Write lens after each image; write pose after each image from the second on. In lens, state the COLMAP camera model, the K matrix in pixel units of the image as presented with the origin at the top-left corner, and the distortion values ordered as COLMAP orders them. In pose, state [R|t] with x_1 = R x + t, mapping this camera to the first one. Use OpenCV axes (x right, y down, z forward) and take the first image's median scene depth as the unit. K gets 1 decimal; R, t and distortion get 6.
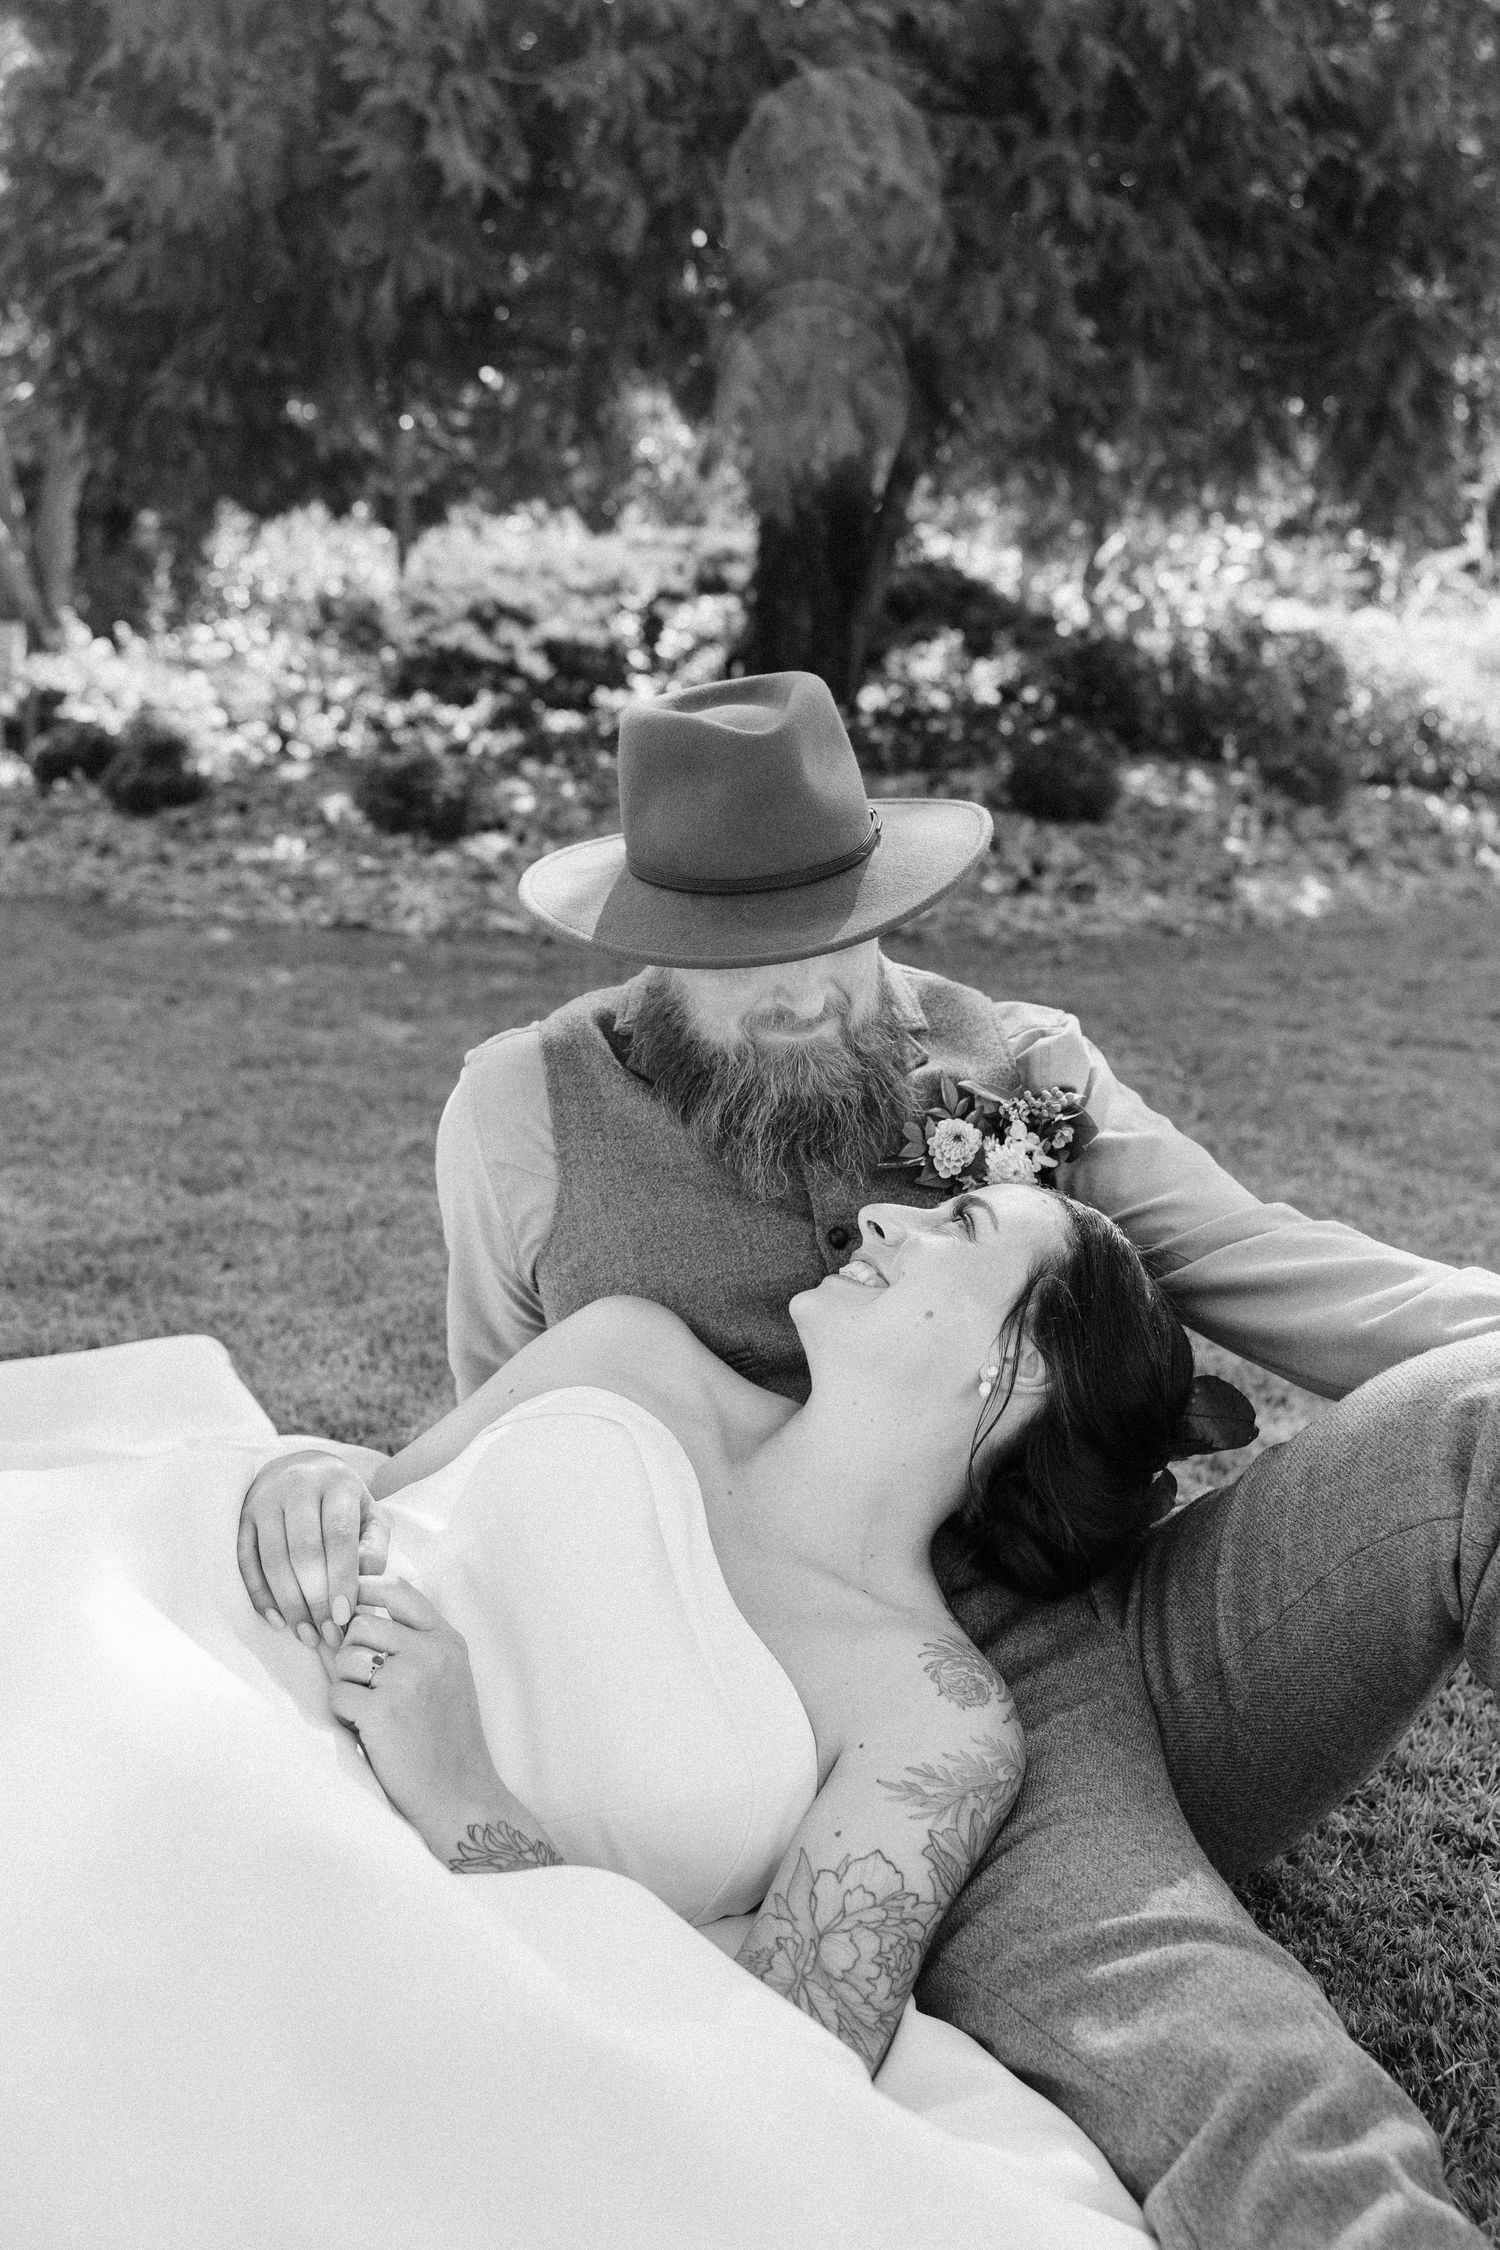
lens RADIAL K [[2358.6, 0, 750.0], [0, 2358.6, 1125.0], [0, 0, 1]] dist [0.007097, 0.006486]
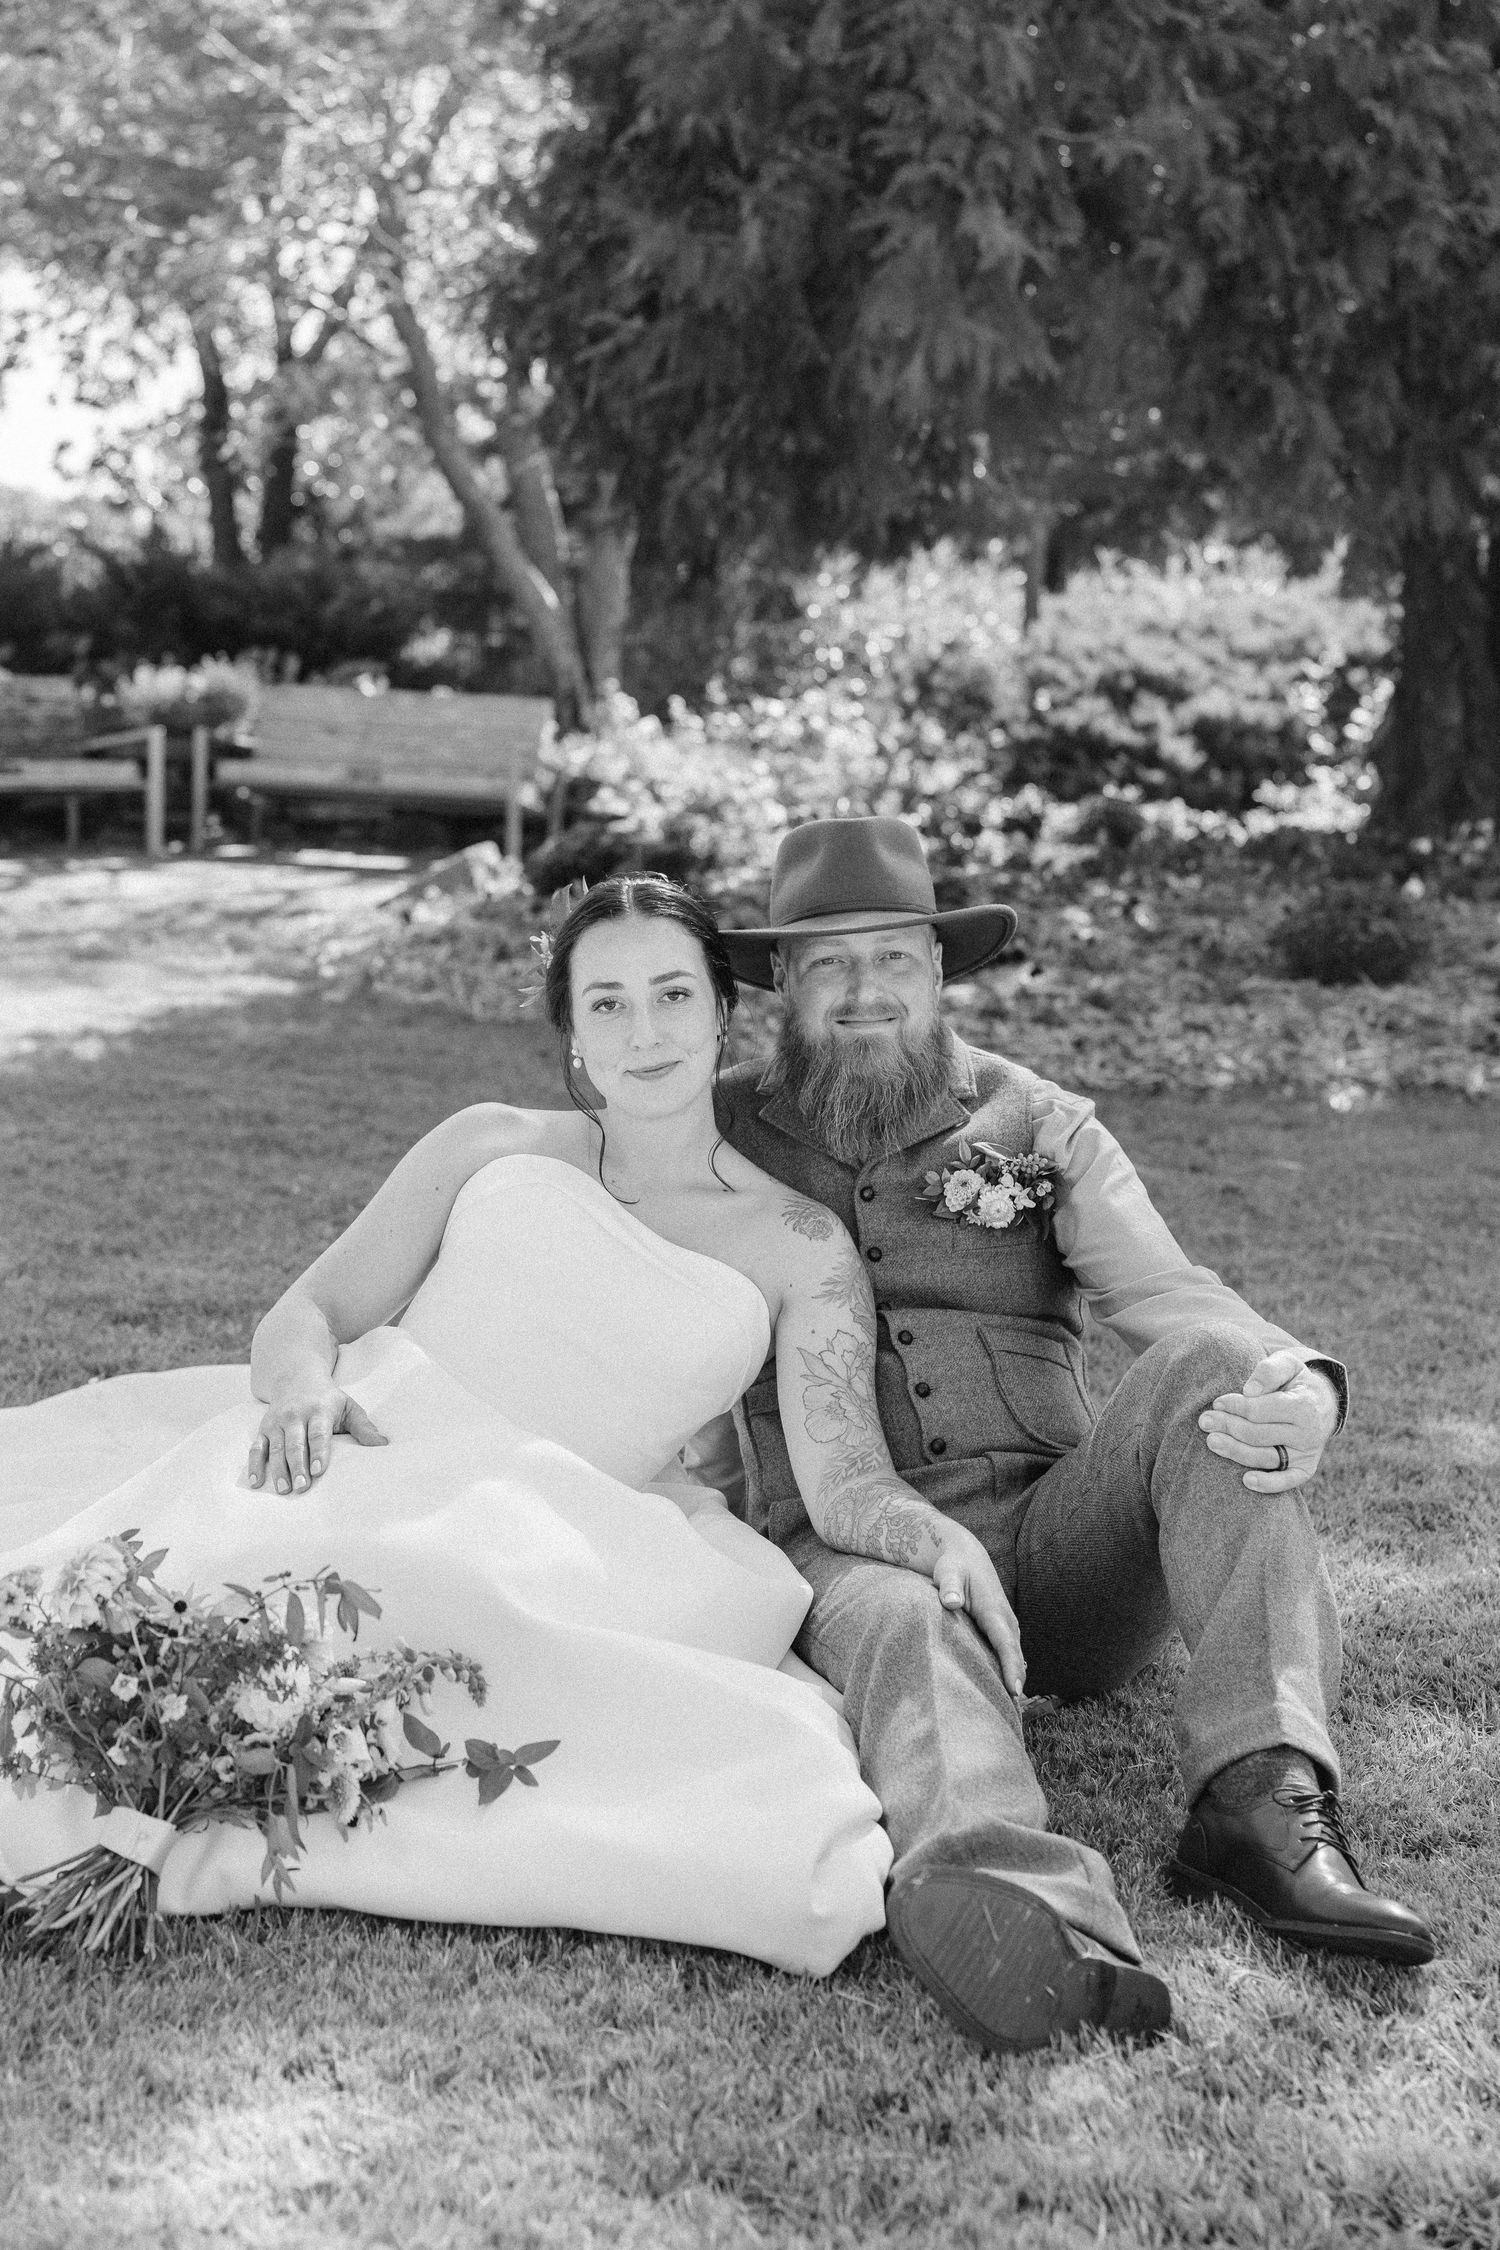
lens RADIAL K [[3552.5, 0, 750.0], [0, 3552.5, 1125.0], [0, 0, 1]] dist [0.138761, 0.032899]
pose [[0.967111, 0.038870, -0.251369, 0.129679], [-0.058002, 0.995918, -0.069153, 0.032767], [0.247655, 0.081459, 0.965418, -0.295961]]
